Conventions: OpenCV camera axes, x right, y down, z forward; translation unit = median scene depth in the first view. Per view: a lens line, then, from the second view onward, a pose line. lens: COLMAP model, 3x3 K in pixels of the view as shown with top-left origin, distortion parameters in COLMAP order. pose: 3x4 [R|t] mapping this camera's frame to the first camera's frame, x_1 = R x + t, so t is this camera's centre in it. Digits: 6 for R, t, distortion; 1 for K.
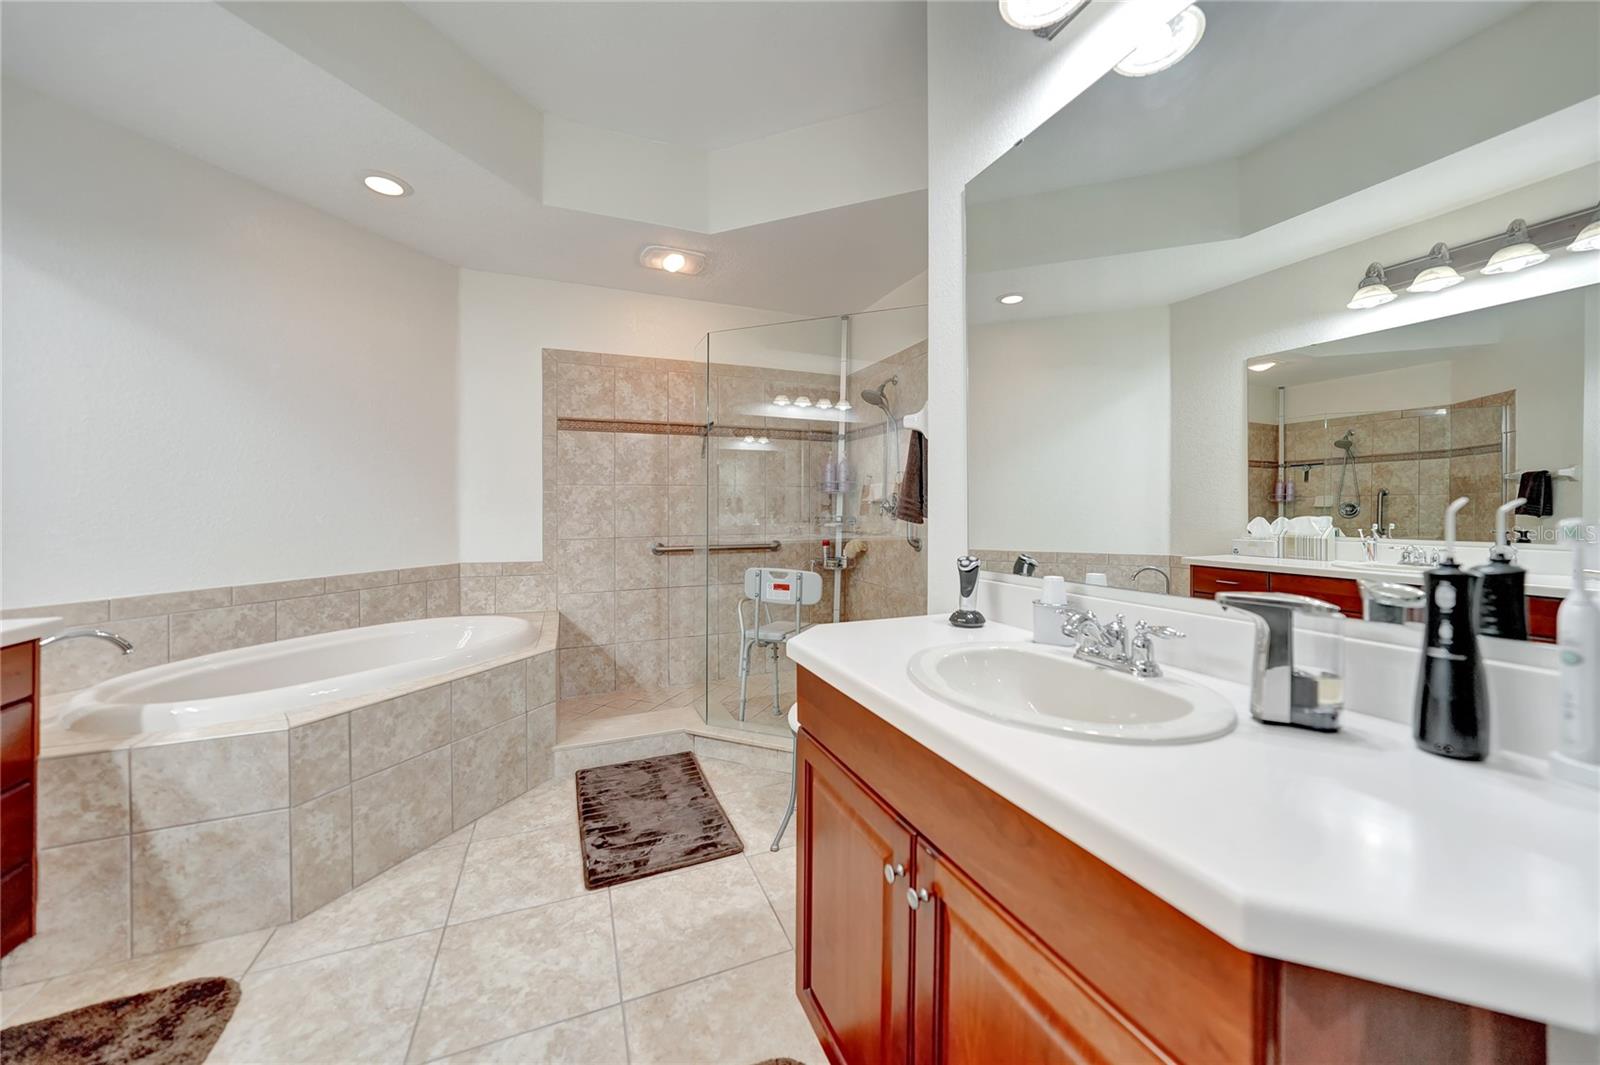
lens RADIAL K [[560.8, 0, 797.5], [0, 560.8, 505.1], [0, 0, 1]] dist [-0.023519, 0.006270]
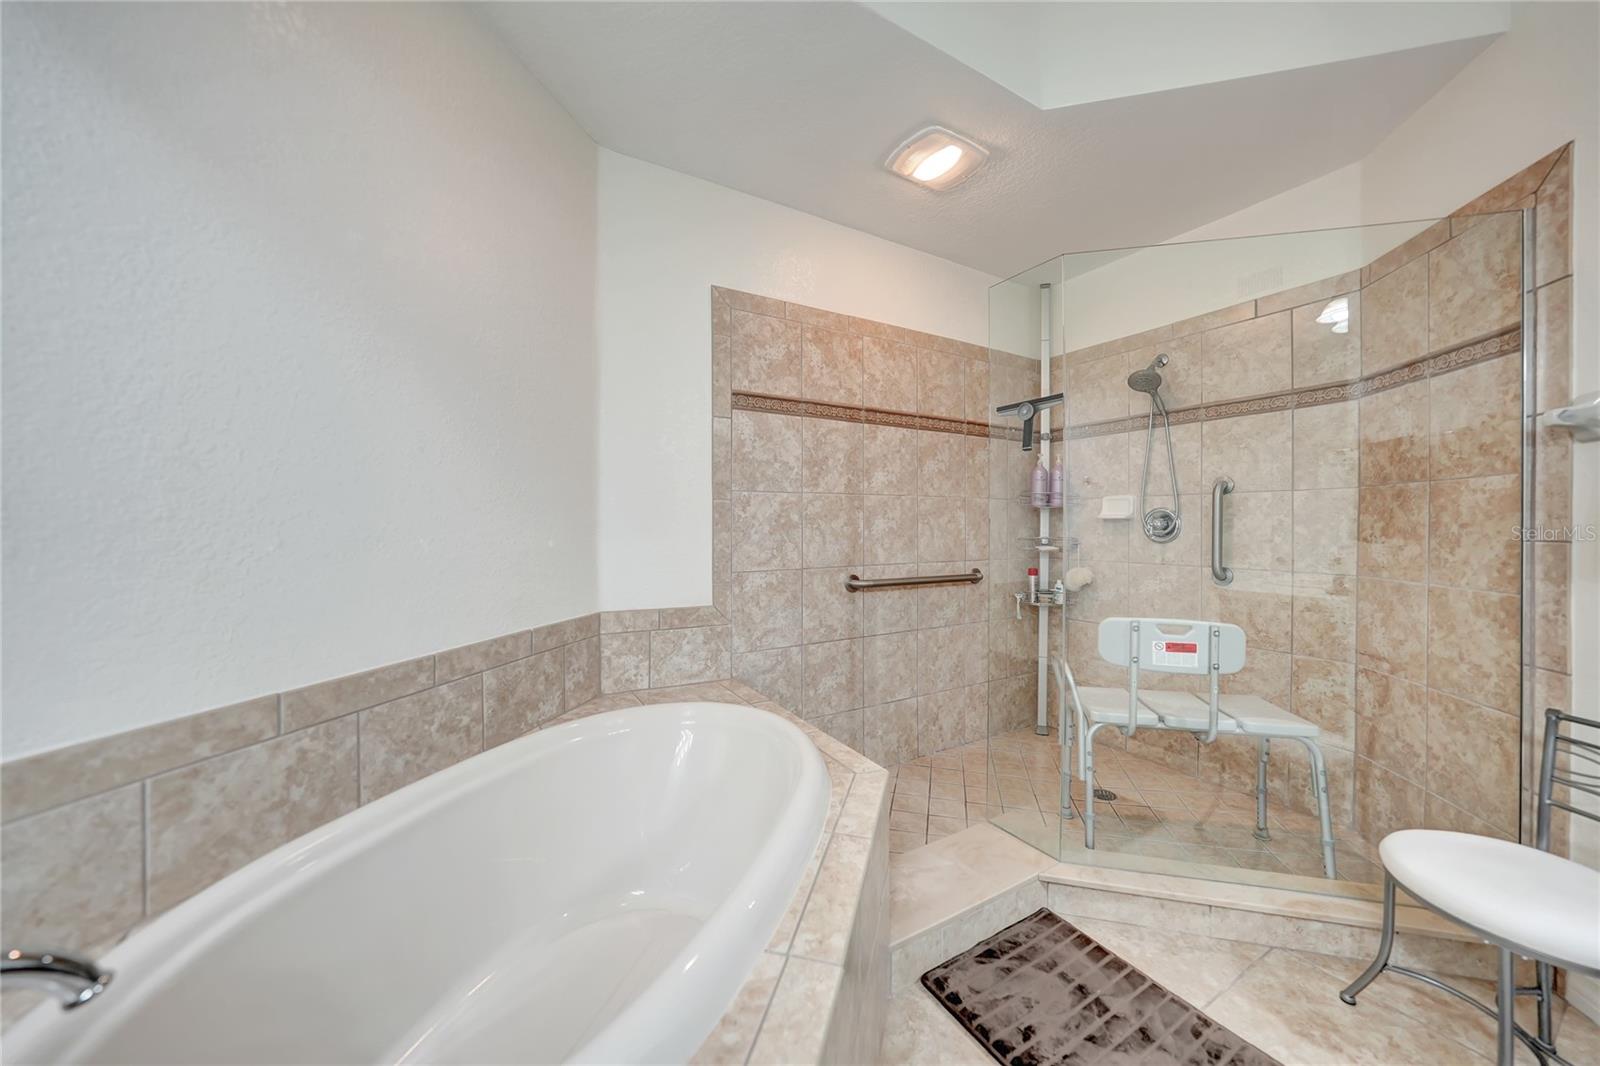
lens RADIAL K [[557.7, 0, 798.3], [0, 557.7, 524.9], [0, 0, 1]] dist [-0.021646, 0.005950]
pose [[0.991646, 0.005006, 0.128889, -0.433149], [-0.005501, 0.999979, 0.003491, 0.001963], [-0.128868, -0.004171, 0.991653, 0.323099]]
